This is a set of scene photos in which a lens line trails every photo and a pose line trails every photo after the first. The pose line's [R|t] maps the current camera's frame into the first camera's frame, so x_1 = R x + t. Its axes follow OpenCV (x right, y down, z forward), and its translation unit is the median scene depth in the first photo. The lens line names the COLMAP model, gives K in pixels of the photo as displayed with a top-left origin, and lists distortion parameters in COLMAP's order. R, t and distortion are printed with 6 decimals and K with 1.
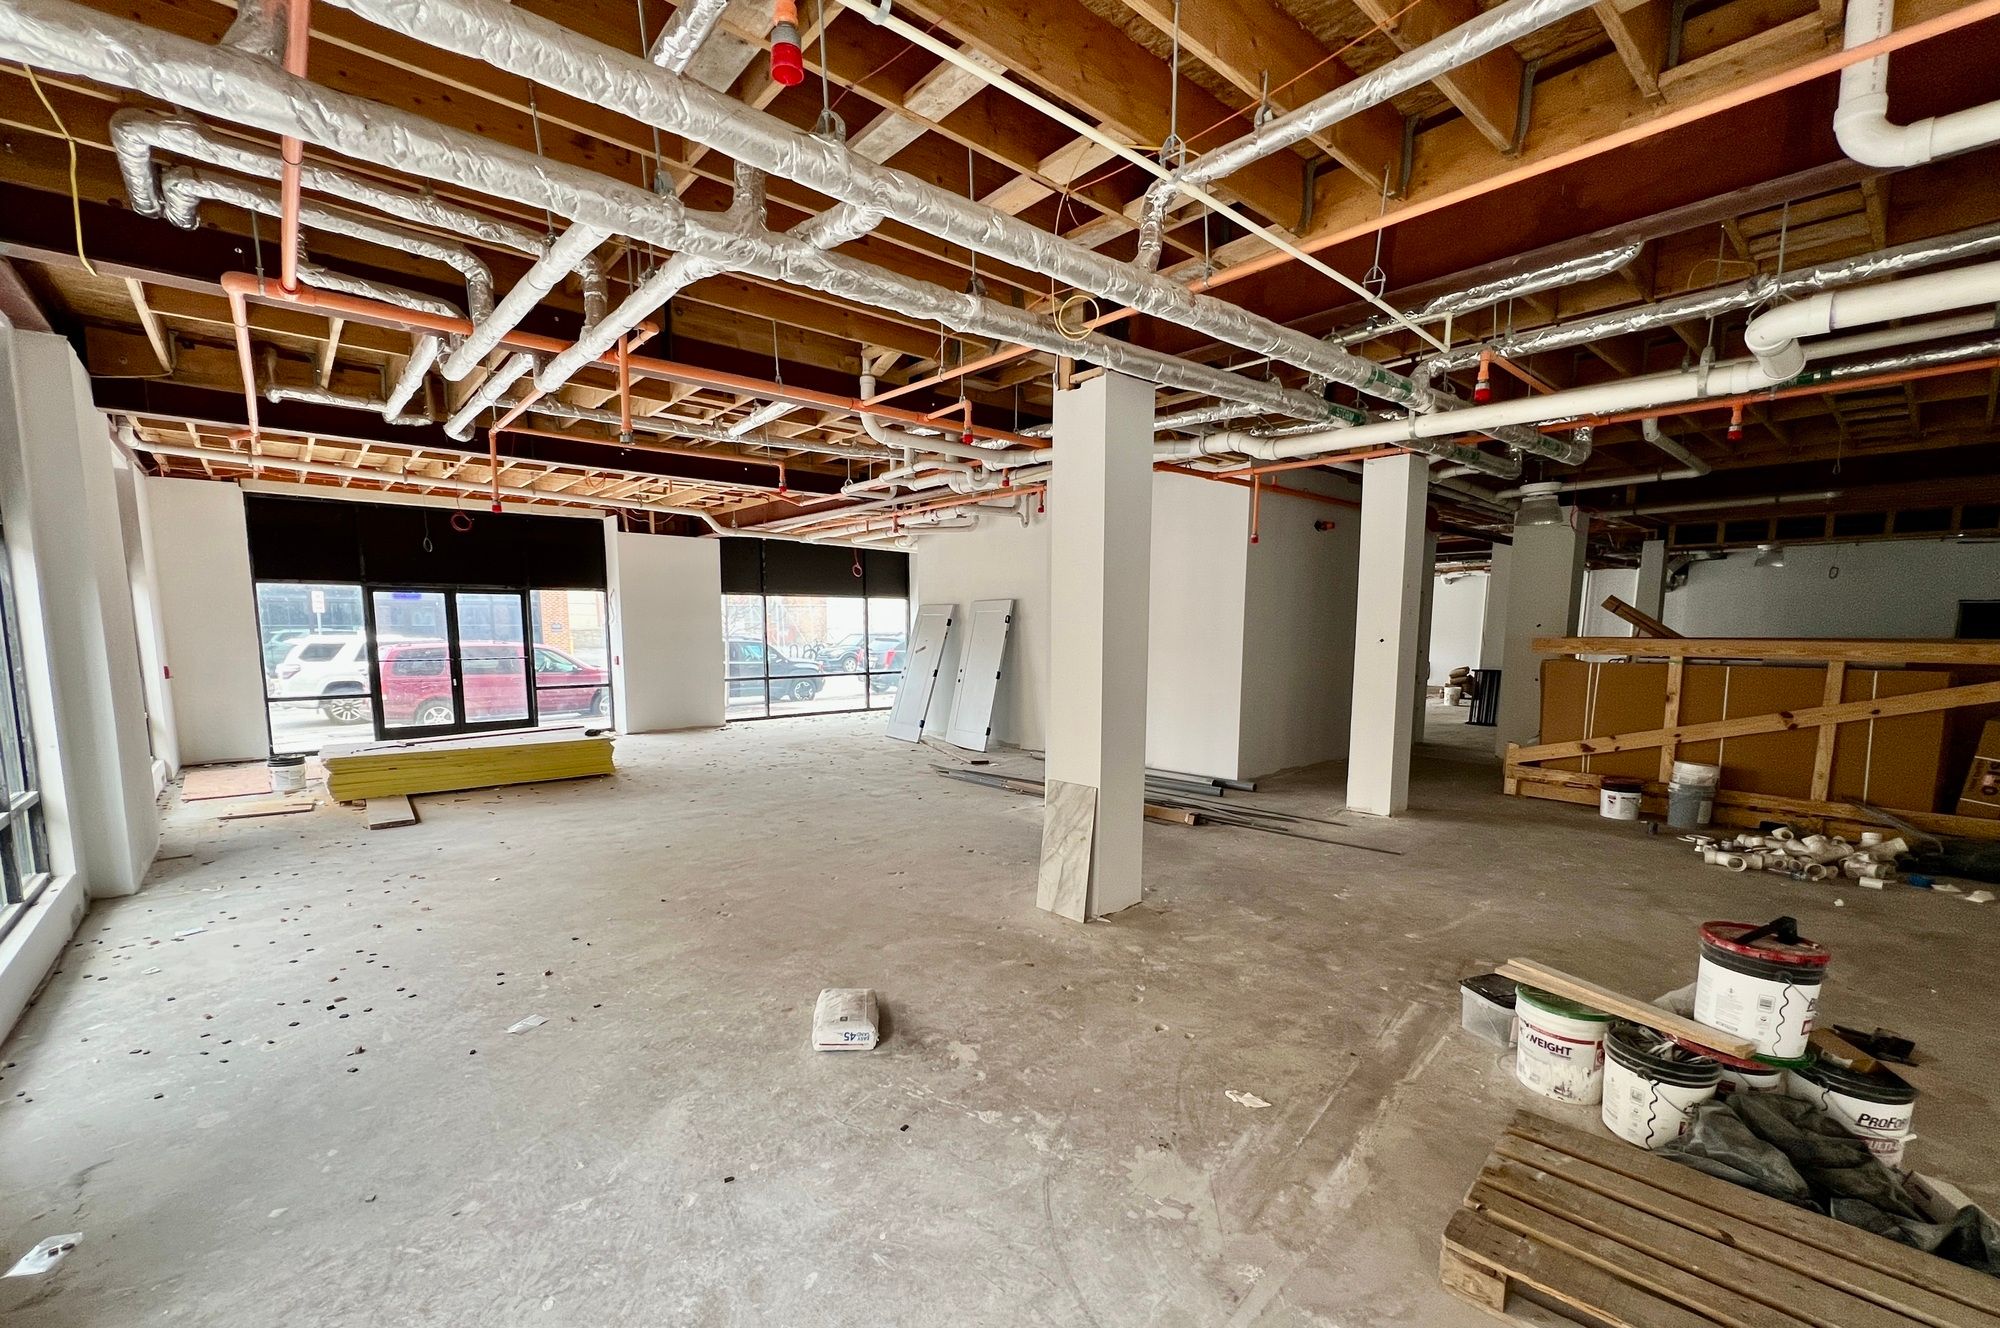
lens RADIAL K [[852.3, 0, 1000.0], [0, 852.3, 664.0], [0, 0, 1]] dist [-0.001263, -0.000067]
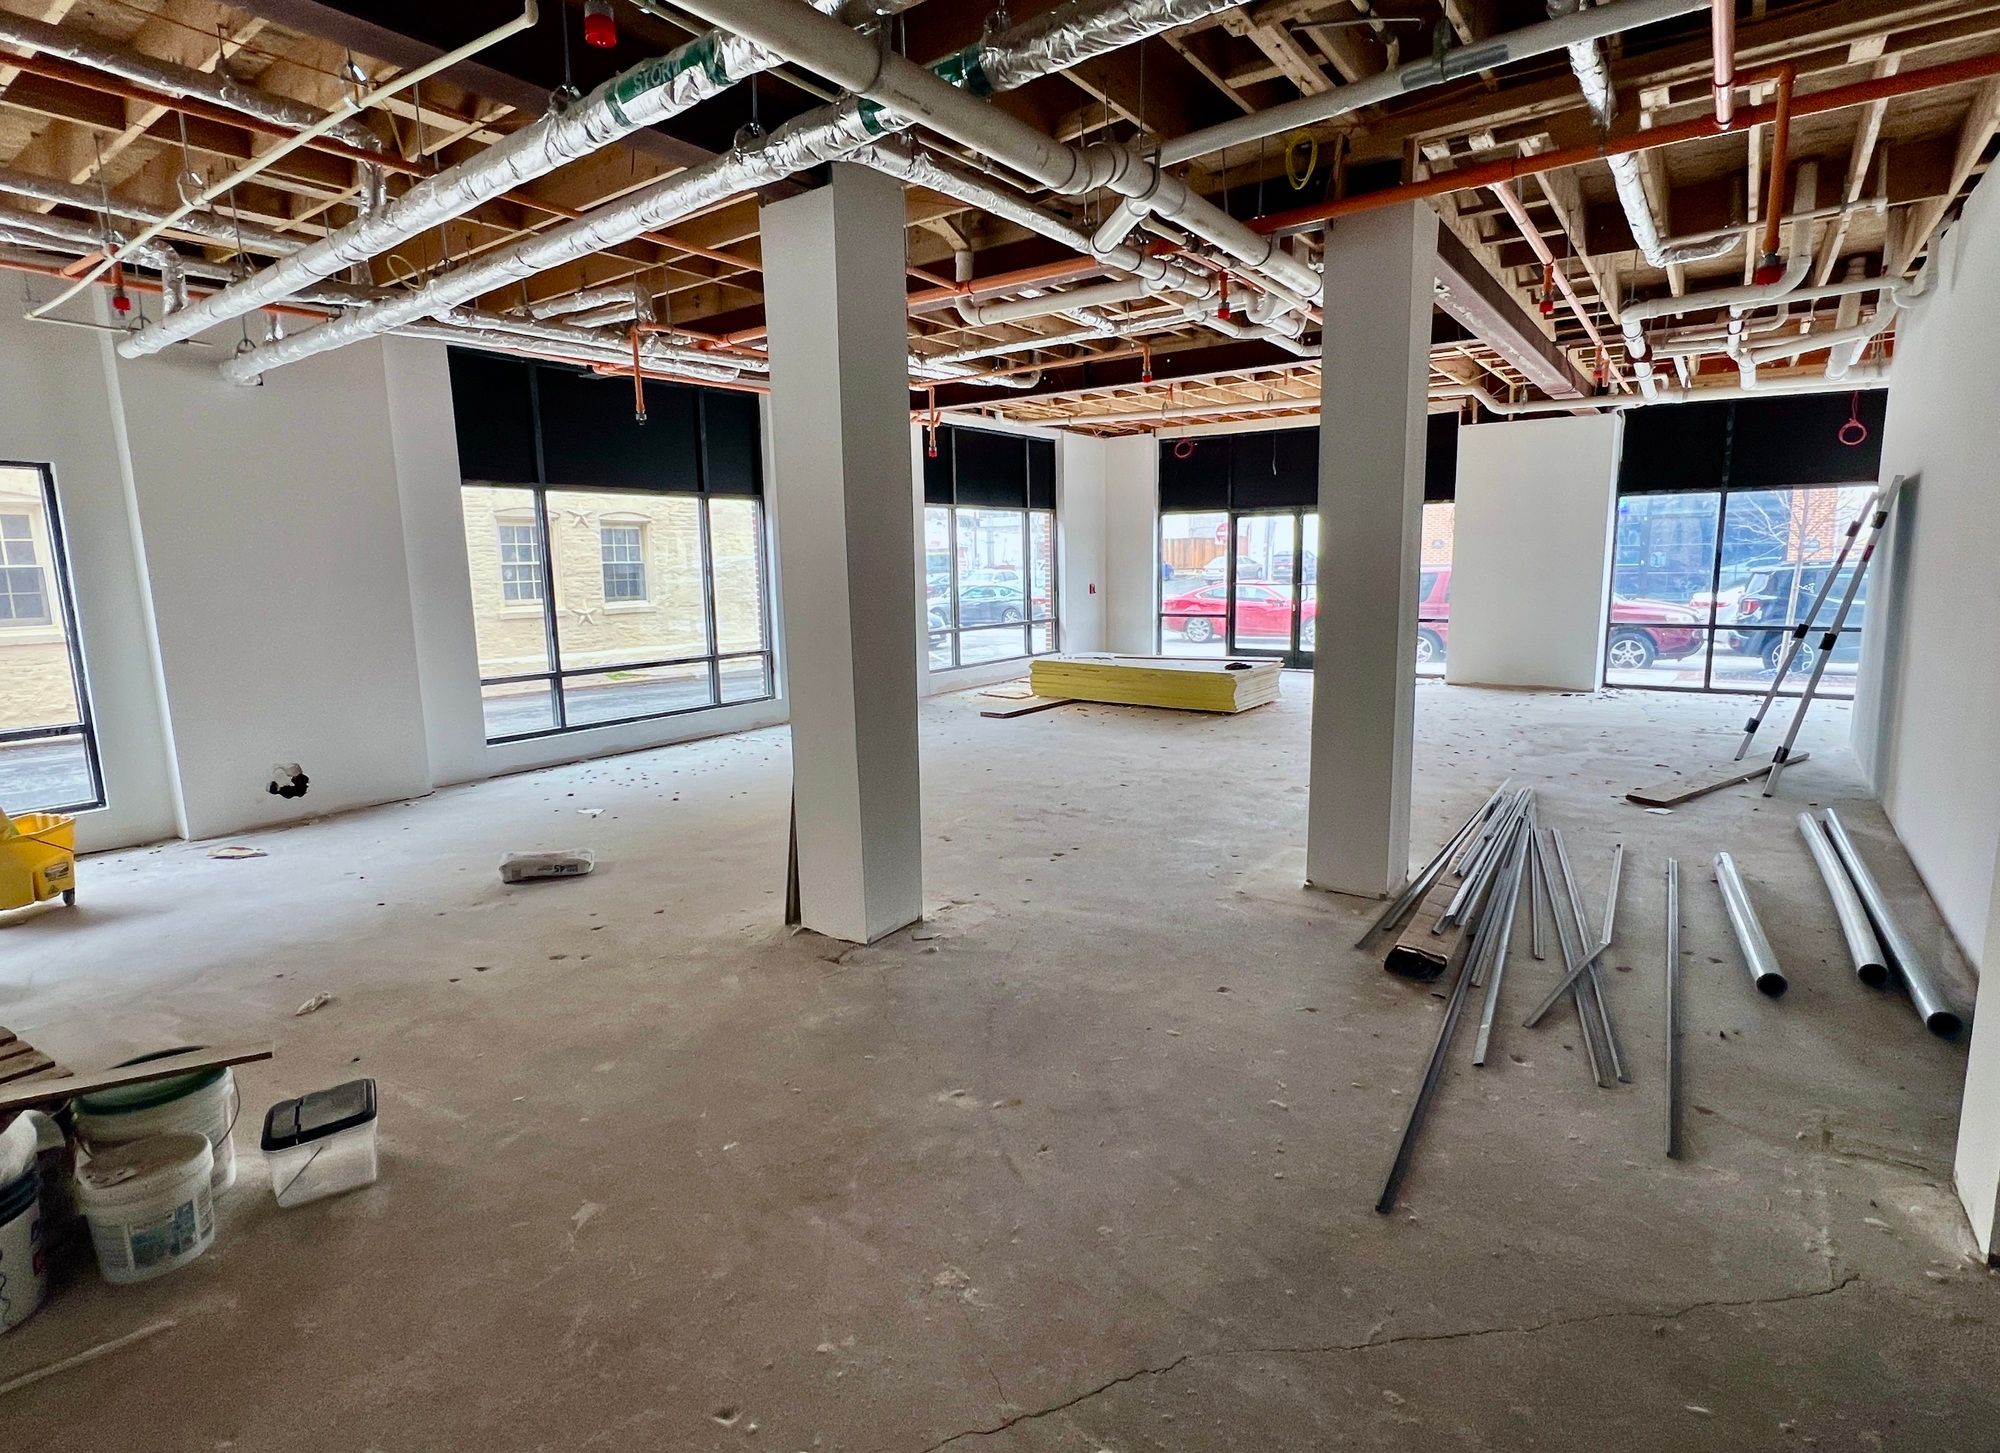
lens RADIAL K [[999.6, 0, 1000.0], [0, 999.6, 726.5], [0, 0, 1]] dist [-0.000661, -0.000072]
pose [[0.209145, 0.159955, -0.964714, 0.734928], [-0.022647, 0.987059, 0.158750, -0.030337], [0.977622, -0.011354, 0.210061, 0.704373]]
